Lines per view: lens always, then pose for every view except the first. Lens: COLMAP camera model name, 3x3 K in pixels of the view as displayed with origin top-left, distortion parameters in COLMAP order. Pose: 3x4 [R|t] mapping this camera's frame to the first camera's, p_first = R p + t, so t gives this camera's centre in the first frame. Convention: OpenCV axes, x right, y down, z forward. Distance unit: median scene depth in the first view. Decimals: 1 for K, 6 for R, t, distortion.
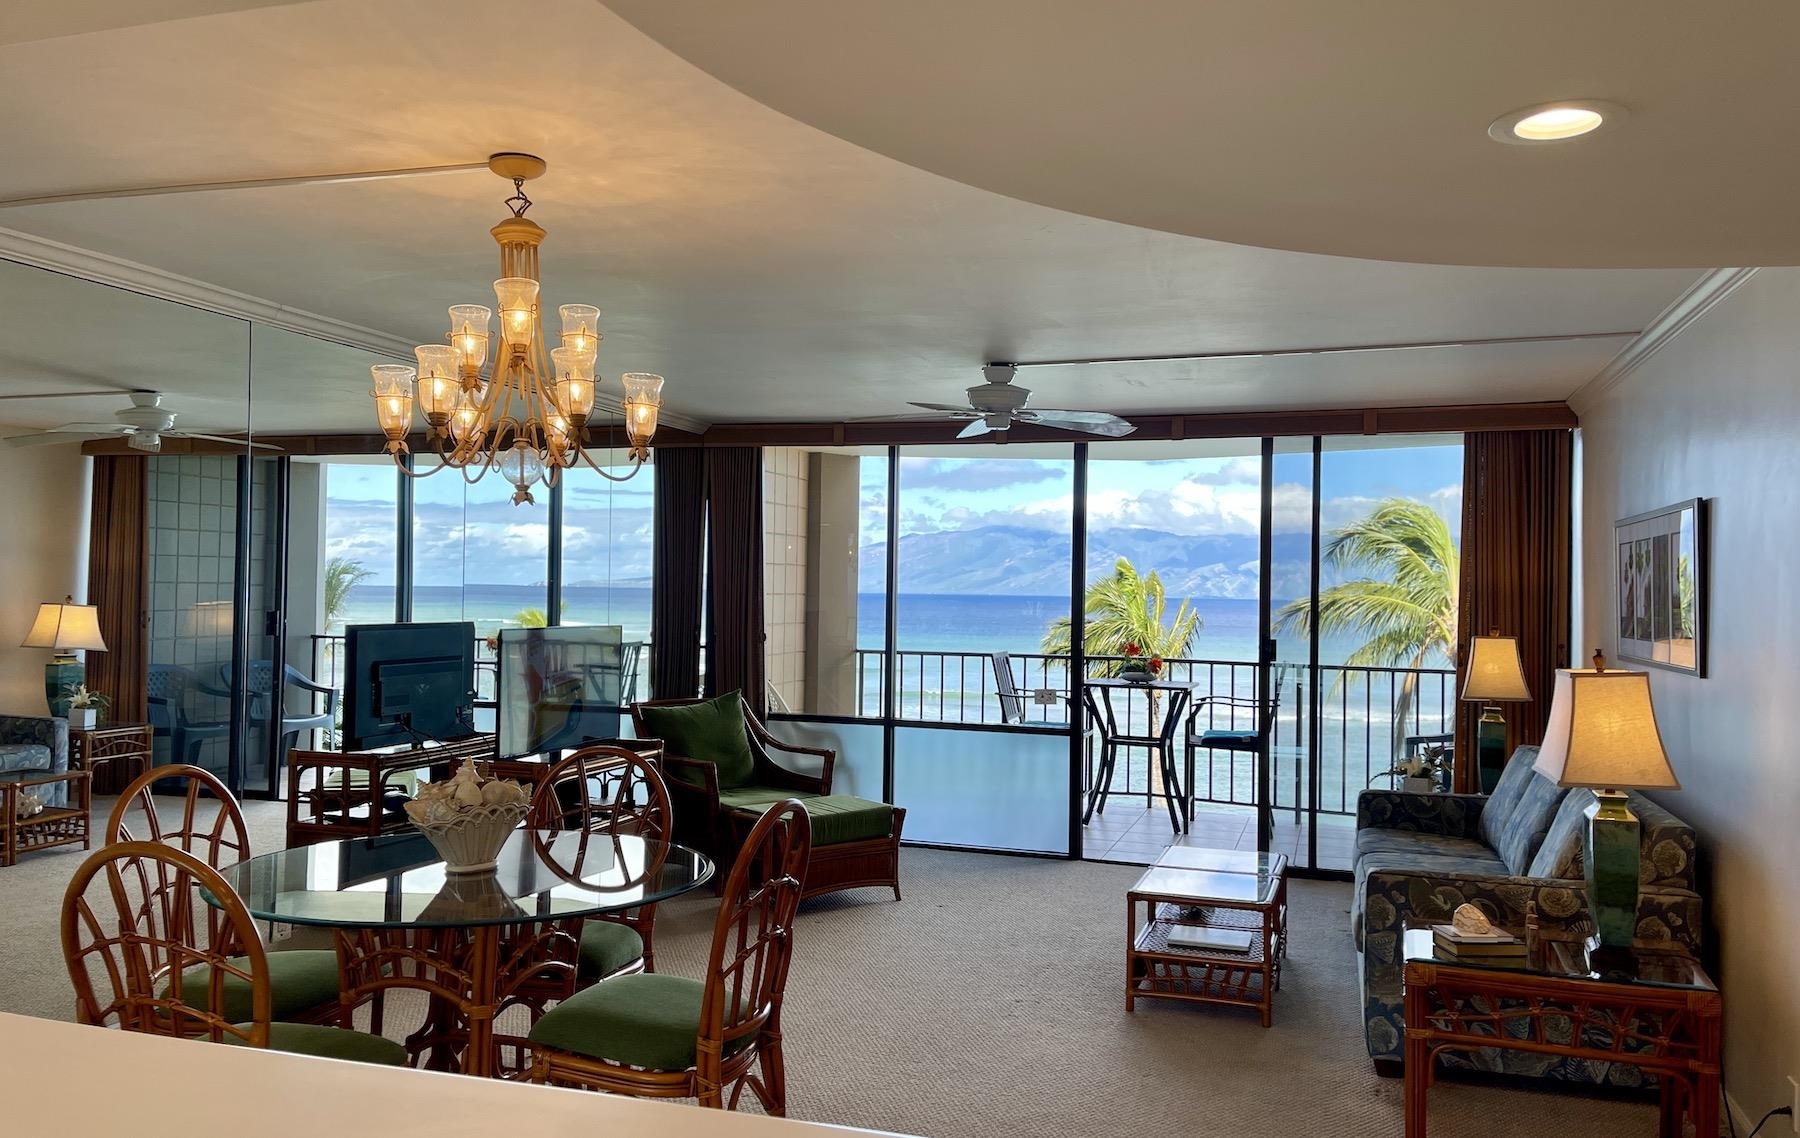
lens RADIAL K [[1338.8, 0, 900.0], [0, 1338.8, 569.0], [0, 0, 1]] dist [0.086385, -0.109948]
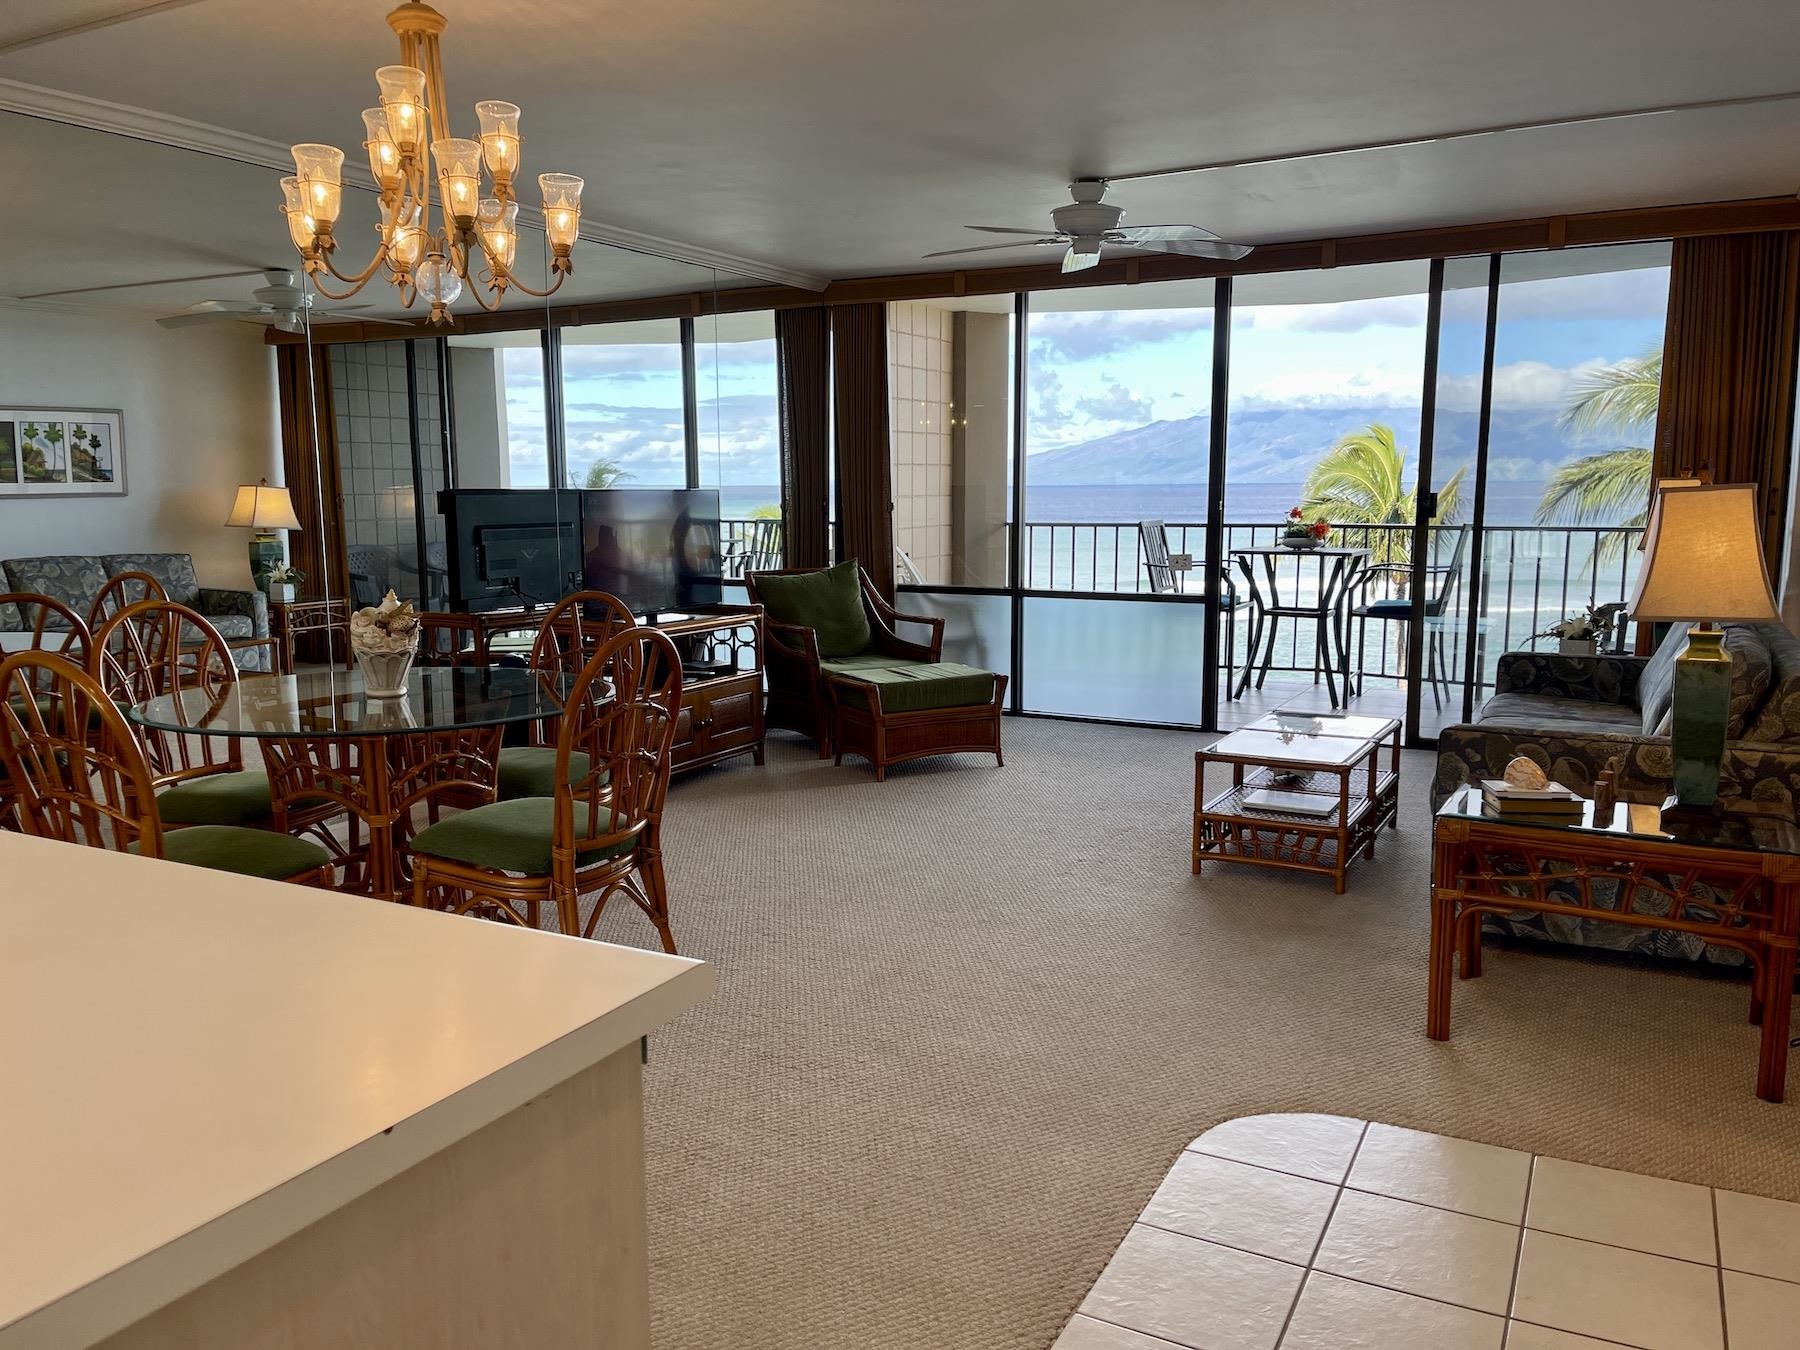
lens RADIAL K [[1342.4, 0, 885.9], [0, 1342.4, 675.9], [0, 0, 1]] dist [0.083263, -0.122063]
pose [[0.982204, 0.005081, -0.187747, 0.091852], [0.024476, 0.987646, 0.154778, 0.024860], [0.186214, -0.156619, 0.969946, 0.038429]]
